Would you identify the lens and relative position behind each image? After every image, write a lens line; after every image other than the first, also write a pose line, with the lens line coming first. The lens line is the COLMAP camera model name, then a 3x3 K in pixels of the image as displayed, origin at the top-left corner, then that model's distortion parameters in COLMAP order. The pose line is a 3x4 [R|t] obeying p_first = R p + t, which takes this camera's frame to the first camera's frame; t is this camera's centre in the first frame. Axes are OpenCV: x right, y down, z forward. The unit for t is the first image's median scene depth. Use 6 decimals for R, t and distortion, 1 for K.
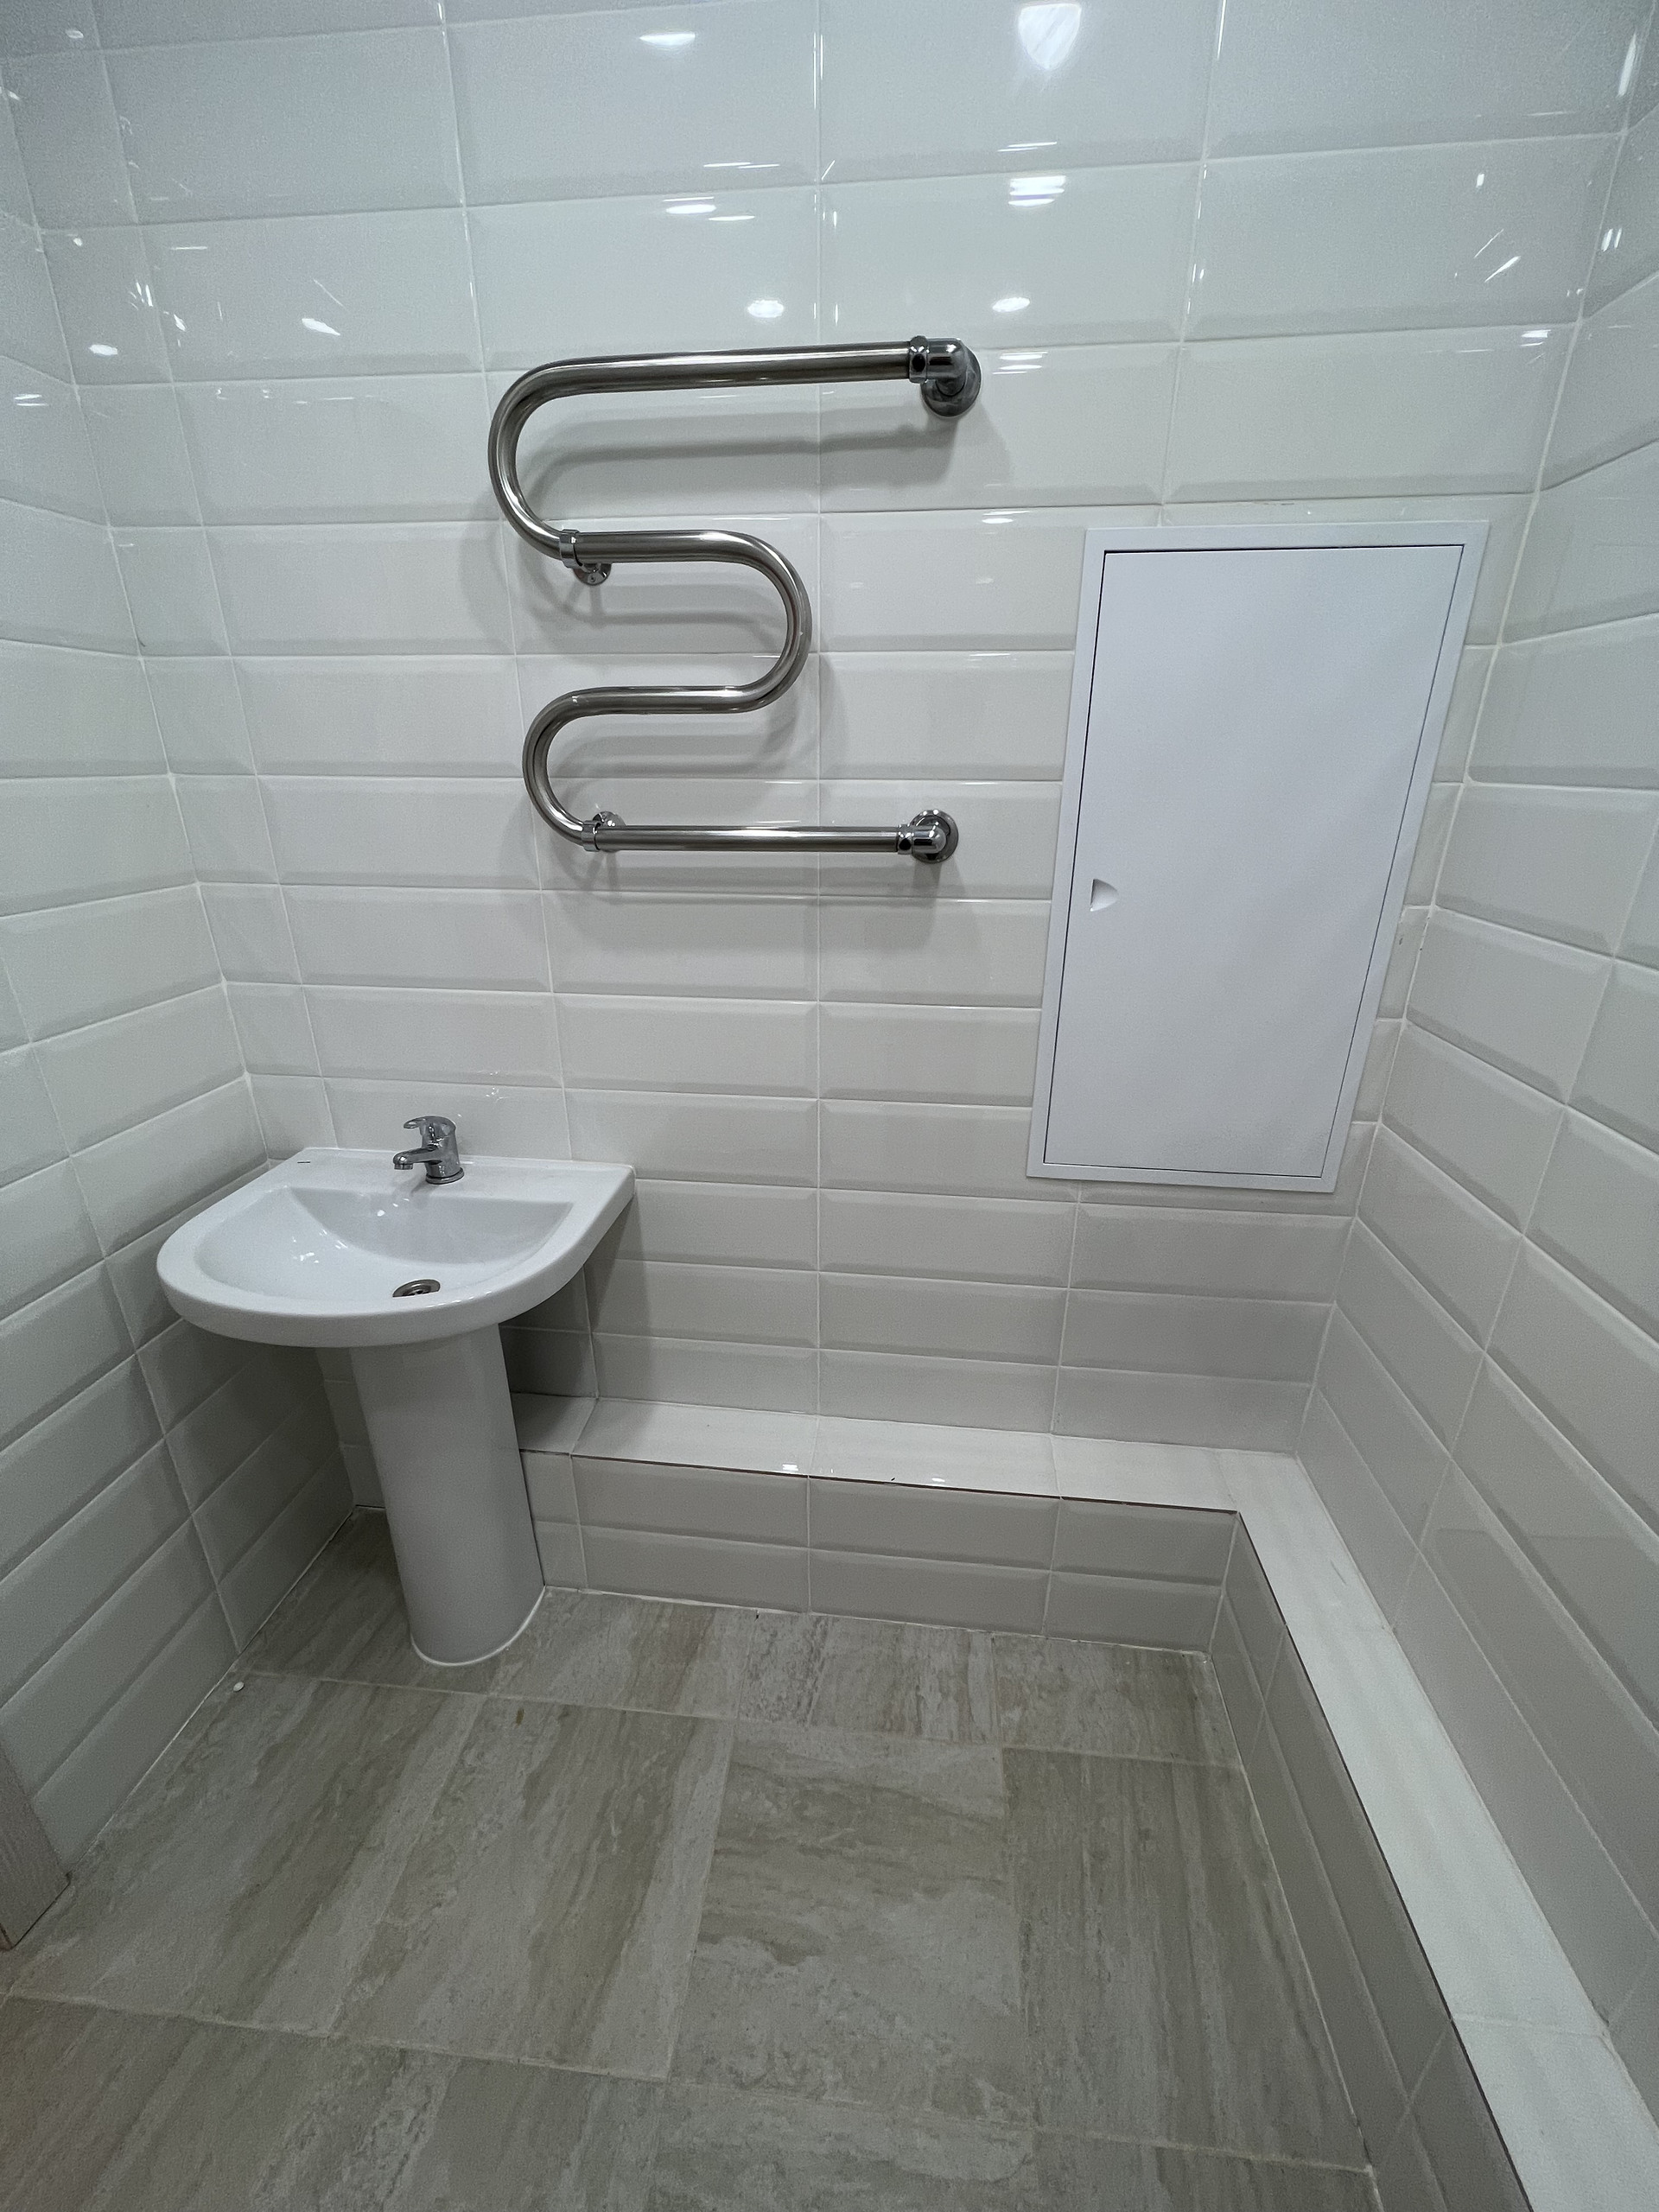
lens RADIAL K [[884.2, 0, 832.9], [0, 884.2, 1097.7], [0, 0, 1]] dist [-0.000899, -0.000448]
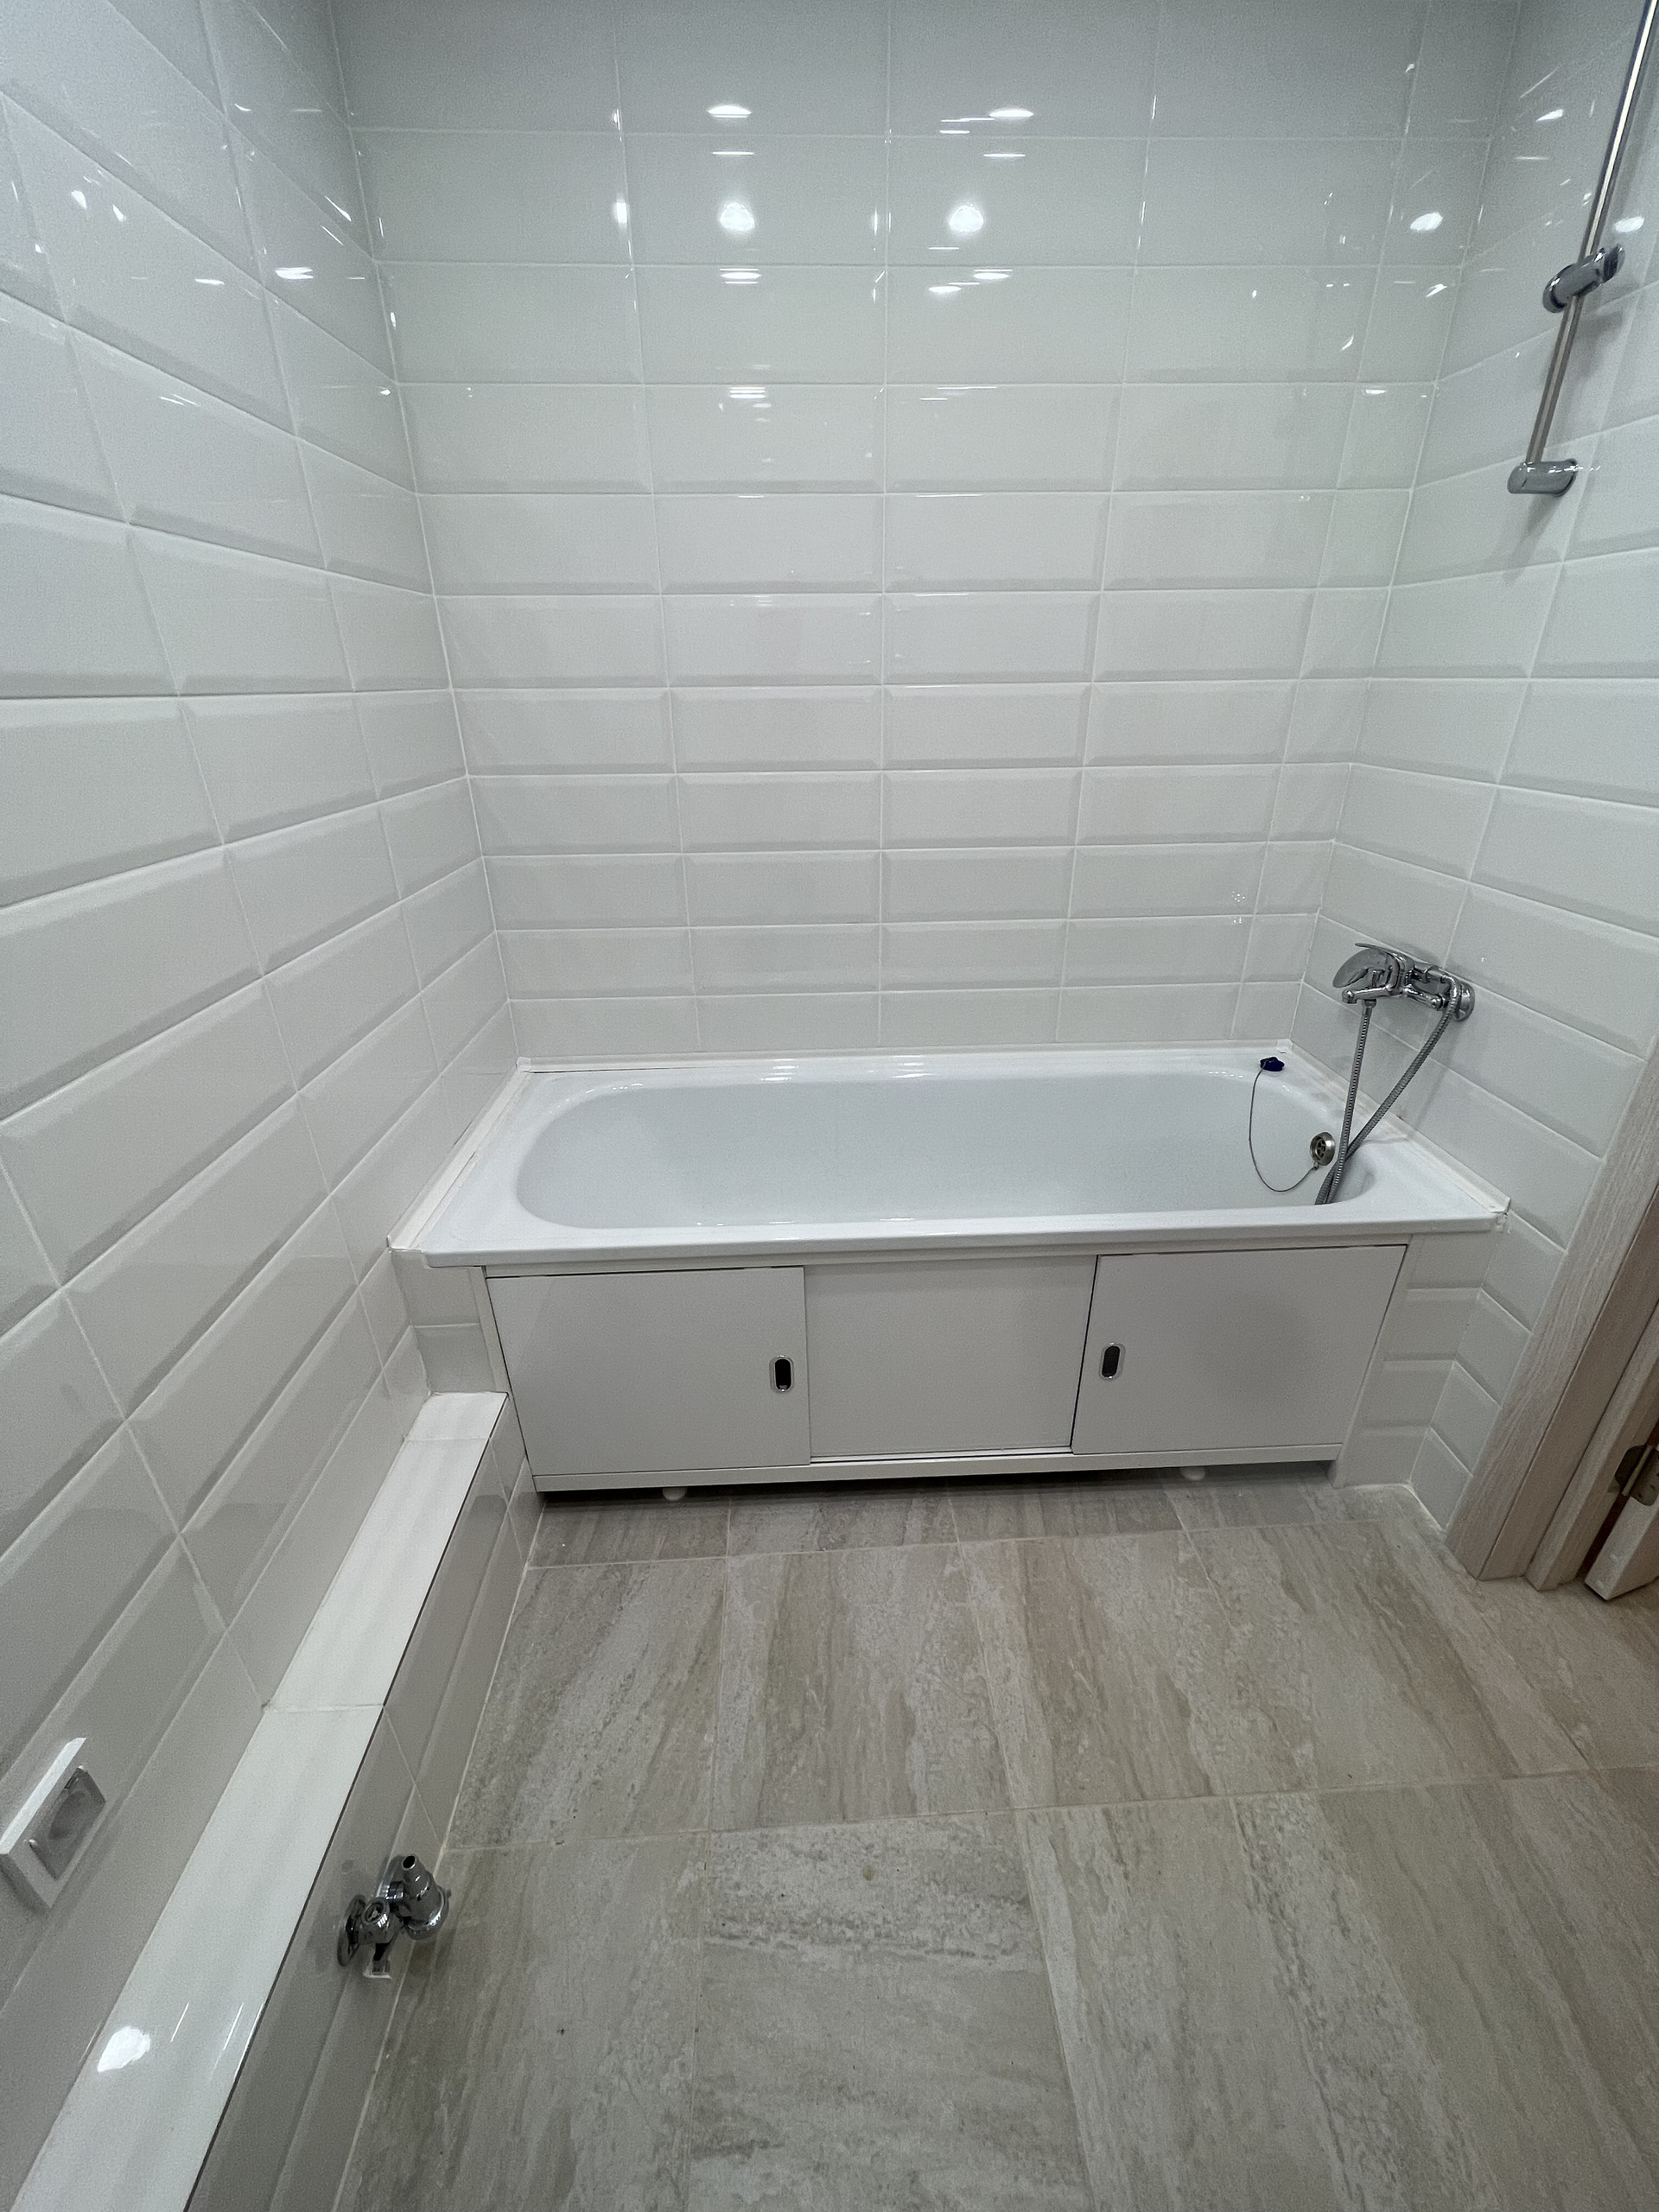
lens RADIAL K [[879.8, 0, 834.7], [0, 879.8, 1099.8], [0, 0, 1]] dist [-0.002181, 0.000722]
pose [[-0.989841, 0.061400, -0.128240, 0.088480], [-0.050932, 0.688968, 0.723000, -0.200778], [0.132745, 0.722187, -0.678841, 0.577017]]
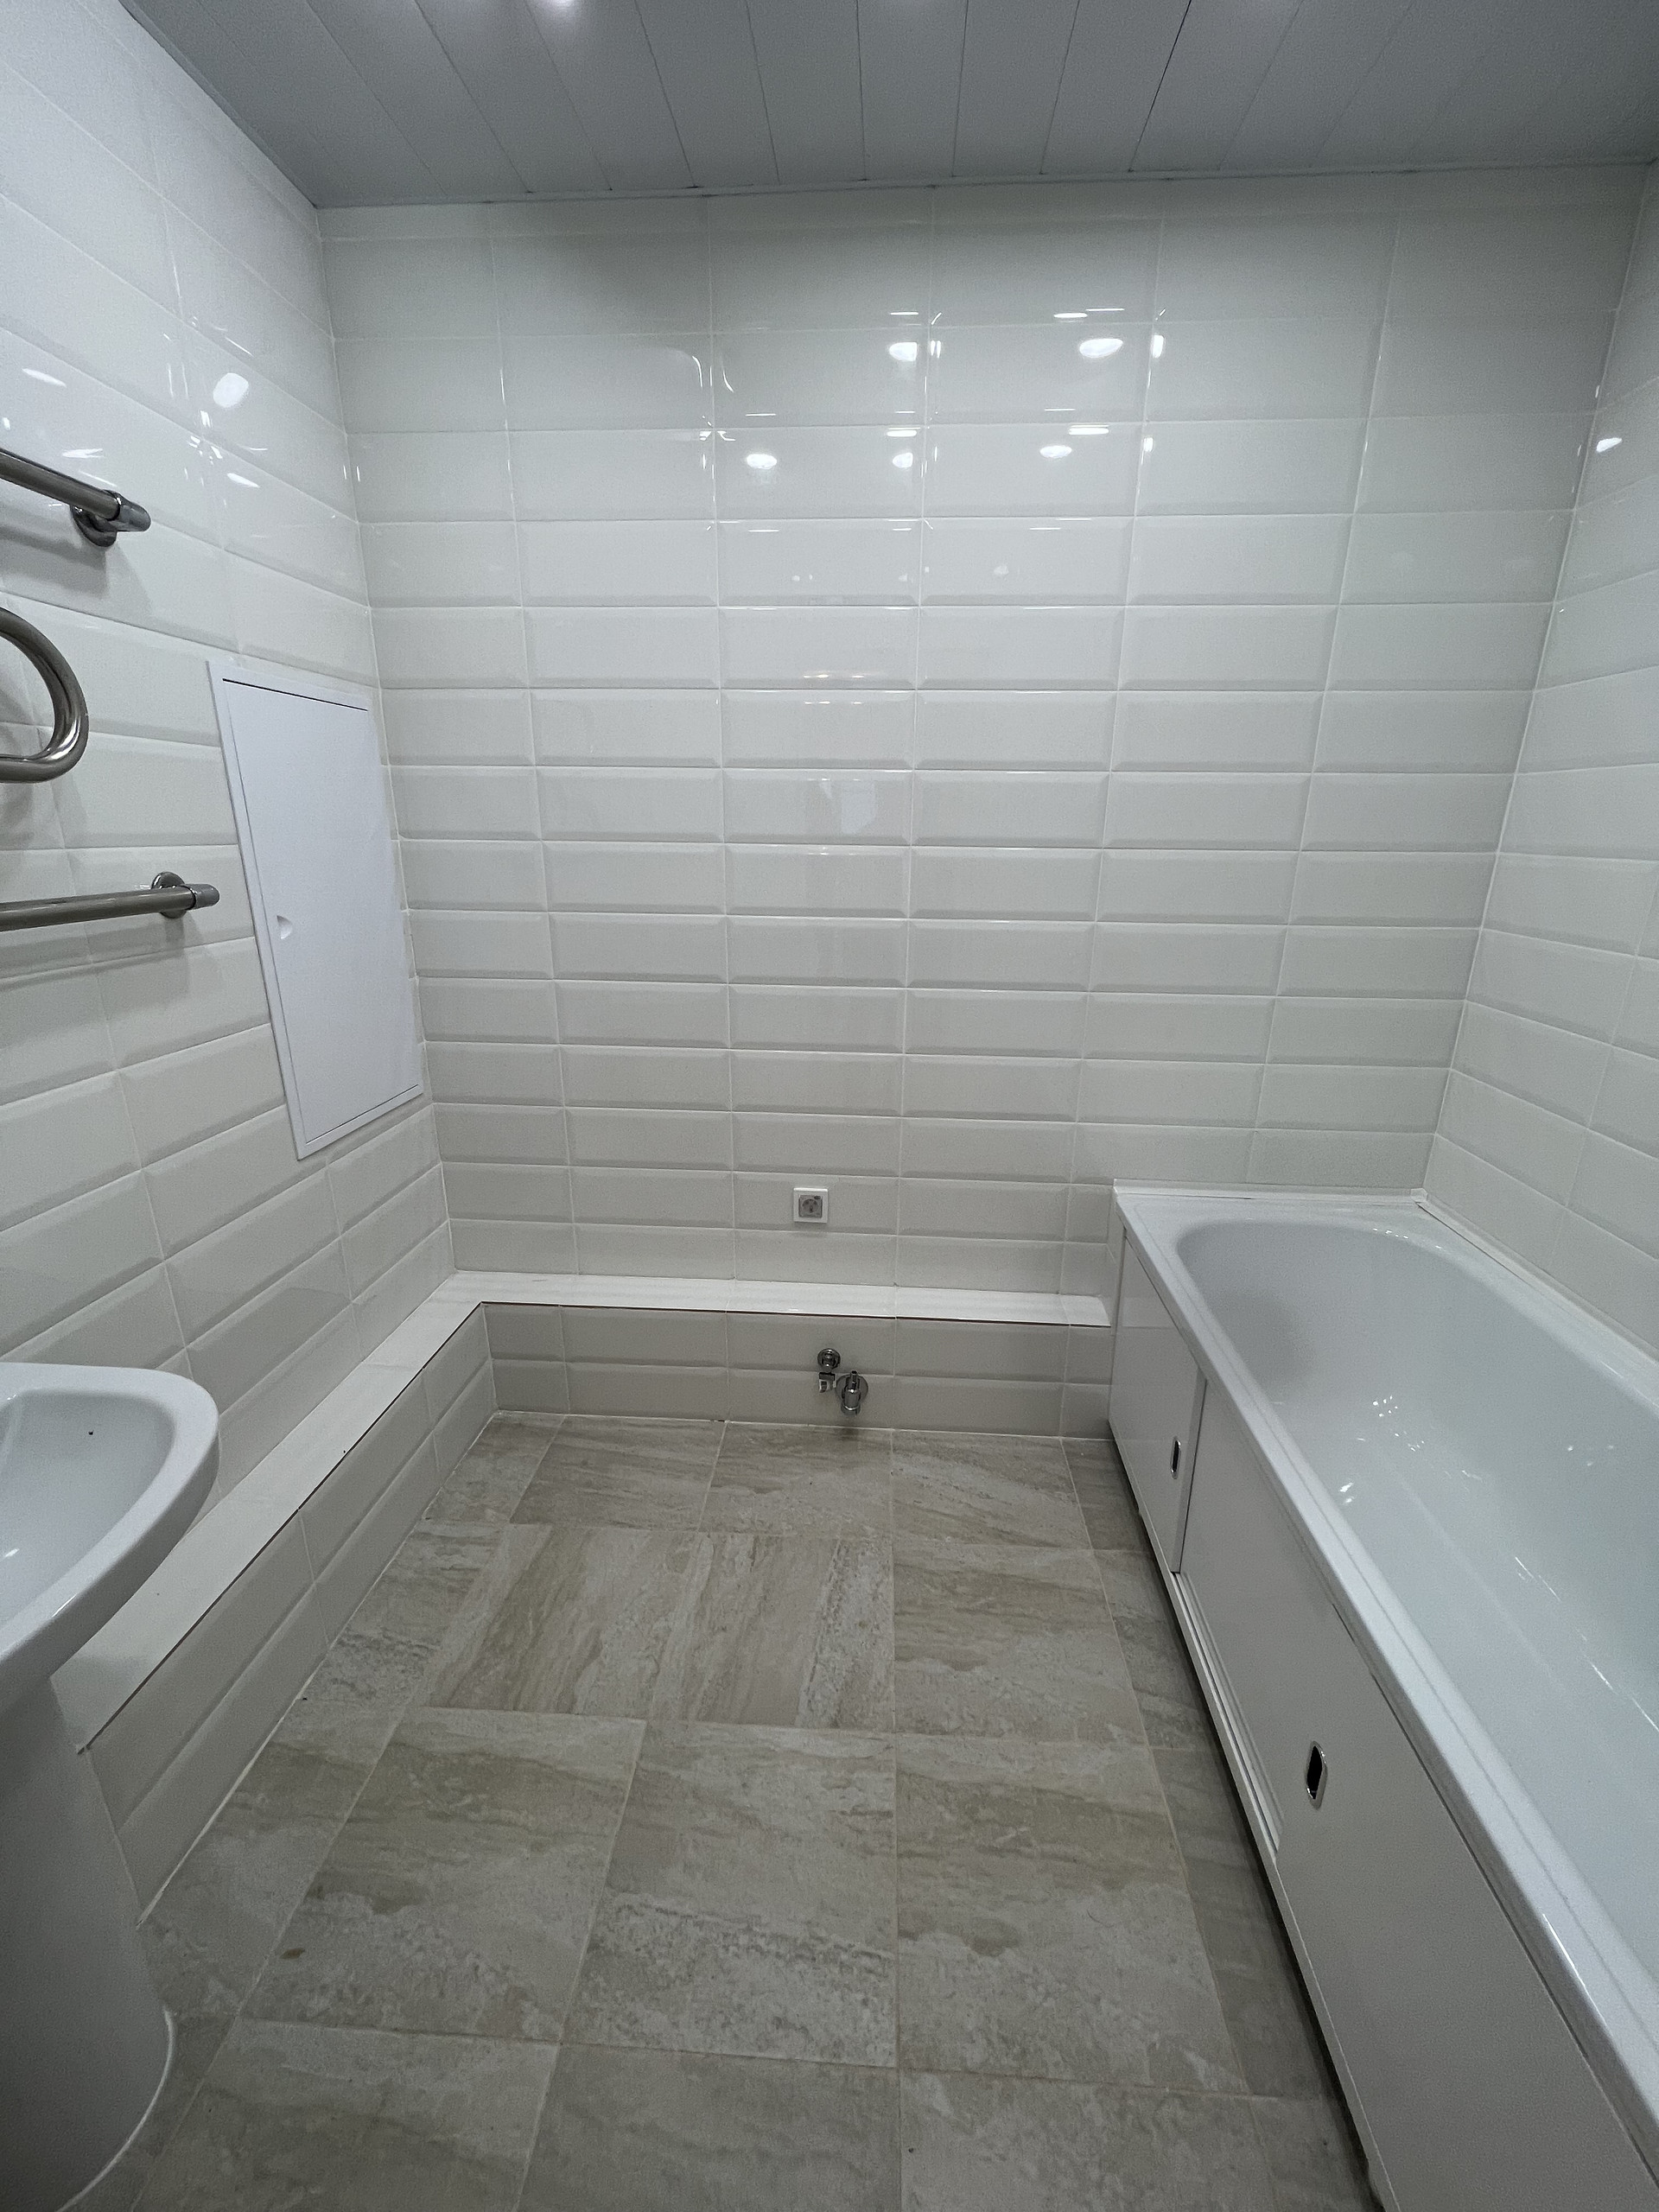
lens RADIAL K [[879.8, 0, 834.7], [0, 879.8, 1099.8], [0, 0, 1]] dist [-0.002181, 0.000722]
pose [[-0.033199, -0.302680, 0.952514, -1.044455], [0.353329, 0.887943, 0.294476, -0.090619], [-0.934910, 0.346328, 0.077467, 0.202210]]
